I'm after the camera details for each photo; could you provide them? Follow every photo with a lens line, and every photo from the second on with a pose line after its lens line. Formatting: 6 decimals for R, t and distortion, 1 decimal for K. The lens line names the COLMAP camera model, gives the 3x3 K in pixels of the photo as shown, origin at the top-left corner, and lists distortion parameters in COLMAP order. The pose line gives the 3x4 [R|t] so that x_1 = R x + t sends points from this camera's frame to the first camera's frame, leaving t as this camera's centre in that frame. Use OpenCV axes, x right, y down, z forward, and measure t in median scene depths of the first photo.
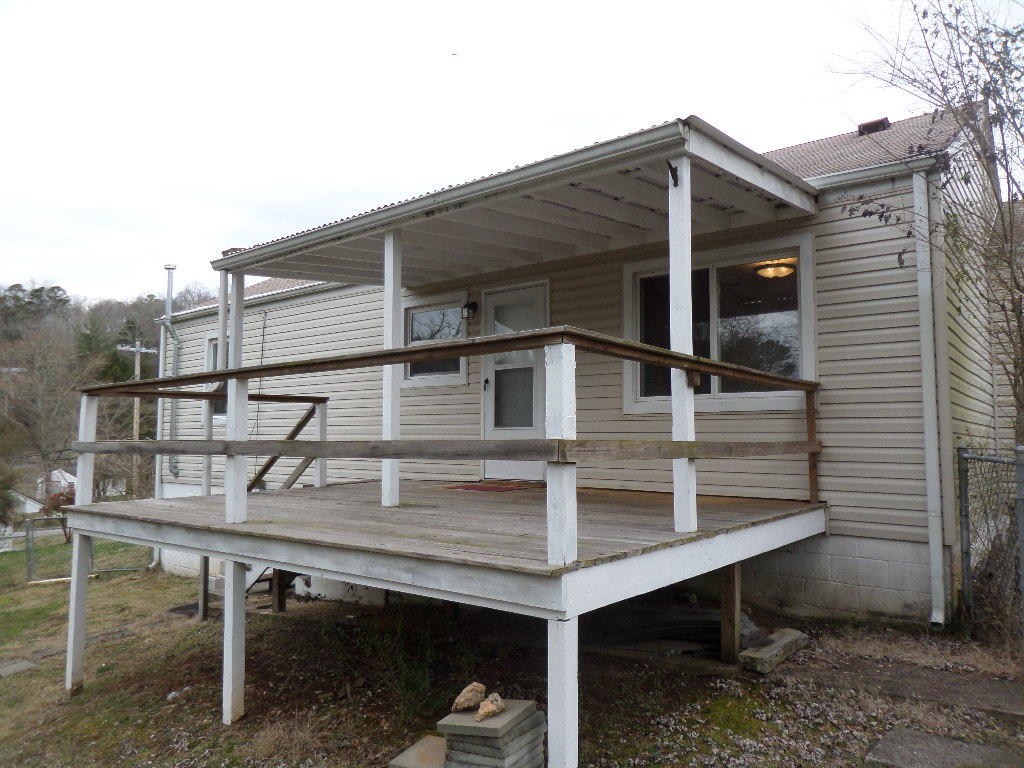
lens RADIAL K [[740.4, 0, 516.0], [0, 740.4, 385.6], [0, 0, 1]] dist [0.000750, 0.006725]
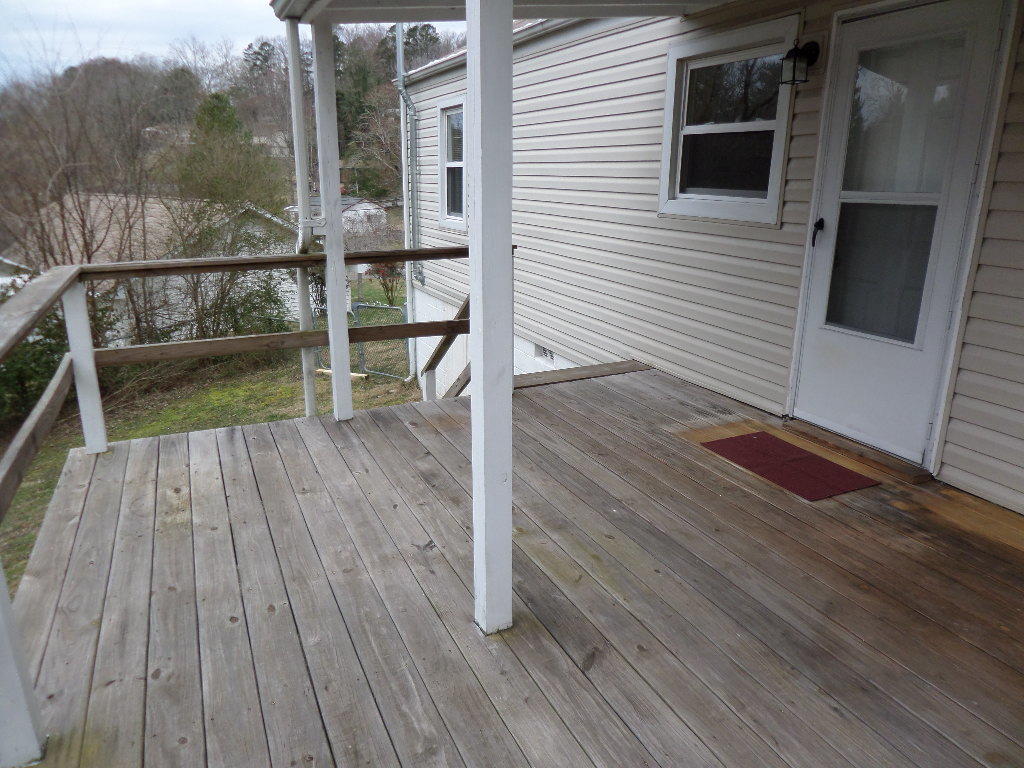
lens RADIAL K [[740.4, 0, 505.7], [0, 740.4, 388.6], [0, 0, 1]] dist [0.000750, 0.006725]
pose [[0.898376, 0.115571, -0.423750, -0.006283], [0.041587, 0.938047, 0.344003, -0.075042], [0.437254, -0.326666, 0.837913, 0.440789]]
